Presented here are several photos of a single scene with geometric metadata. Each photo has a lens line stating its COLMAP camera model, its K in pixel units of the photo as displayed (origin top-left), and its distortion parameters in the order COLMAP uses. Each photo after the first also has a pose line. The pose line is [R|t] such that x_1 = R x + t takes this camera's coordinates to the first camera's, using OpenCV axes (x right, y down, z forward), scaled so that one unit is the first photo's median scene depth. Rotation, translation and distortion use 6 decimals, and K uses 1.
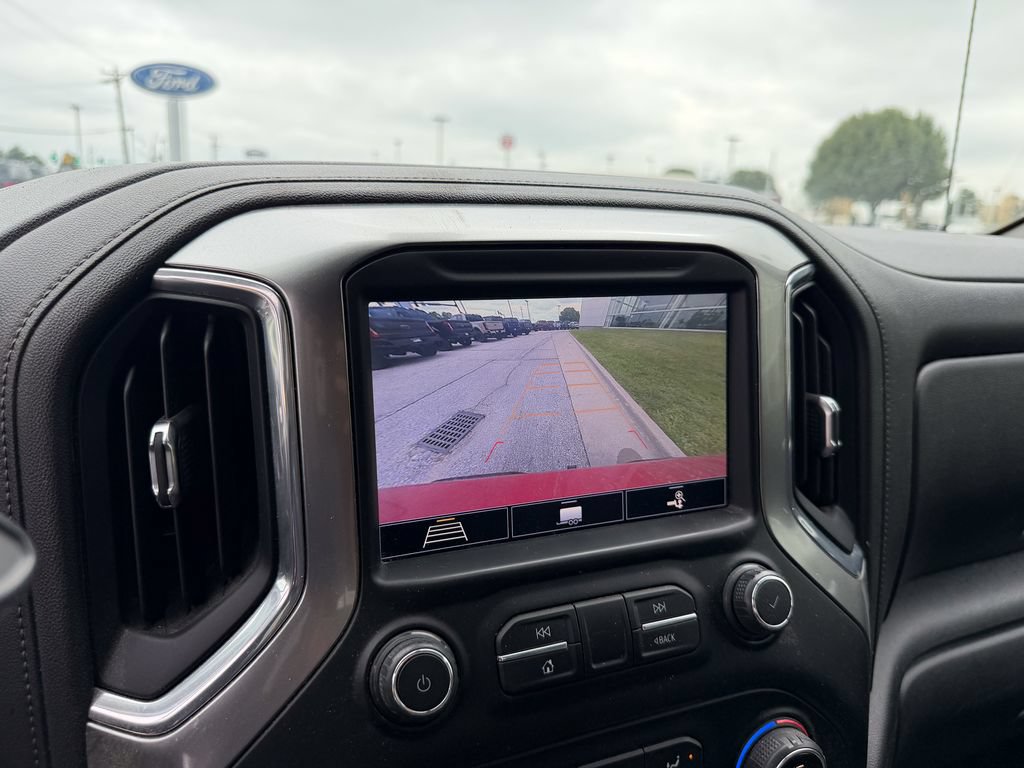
lens RADIAL K [[765.5, 0, 512.0], [0, 765.5, 384.0], [0, 0, 1]] dist [0.050754, -0.139368]
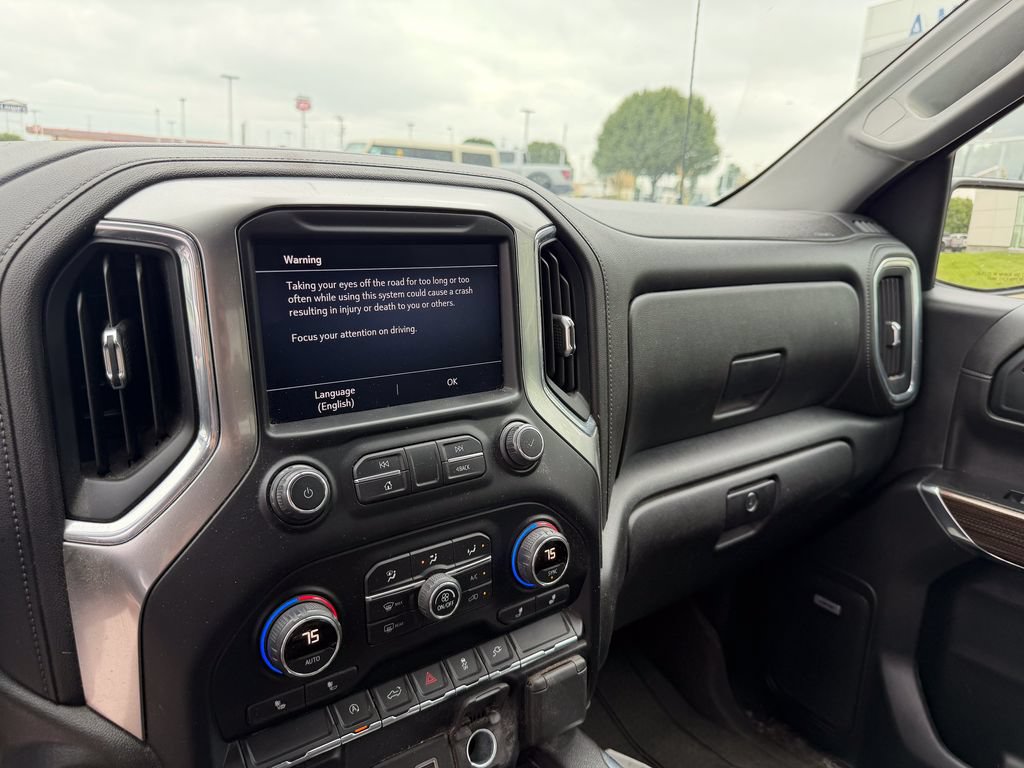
lens RADIAL K [[752.4, 0, 512.0], [0, 752.4, 384.0], [0, 0, 1]] dist [0.097940, -0.174614]
pose [[0.968404, -0.044232, 0.245433, -0.070487], [0.033687, 0.998327, 0.047001, 0.094659], [-0.247101, -0.037248, 0.968274, -0.486098]]
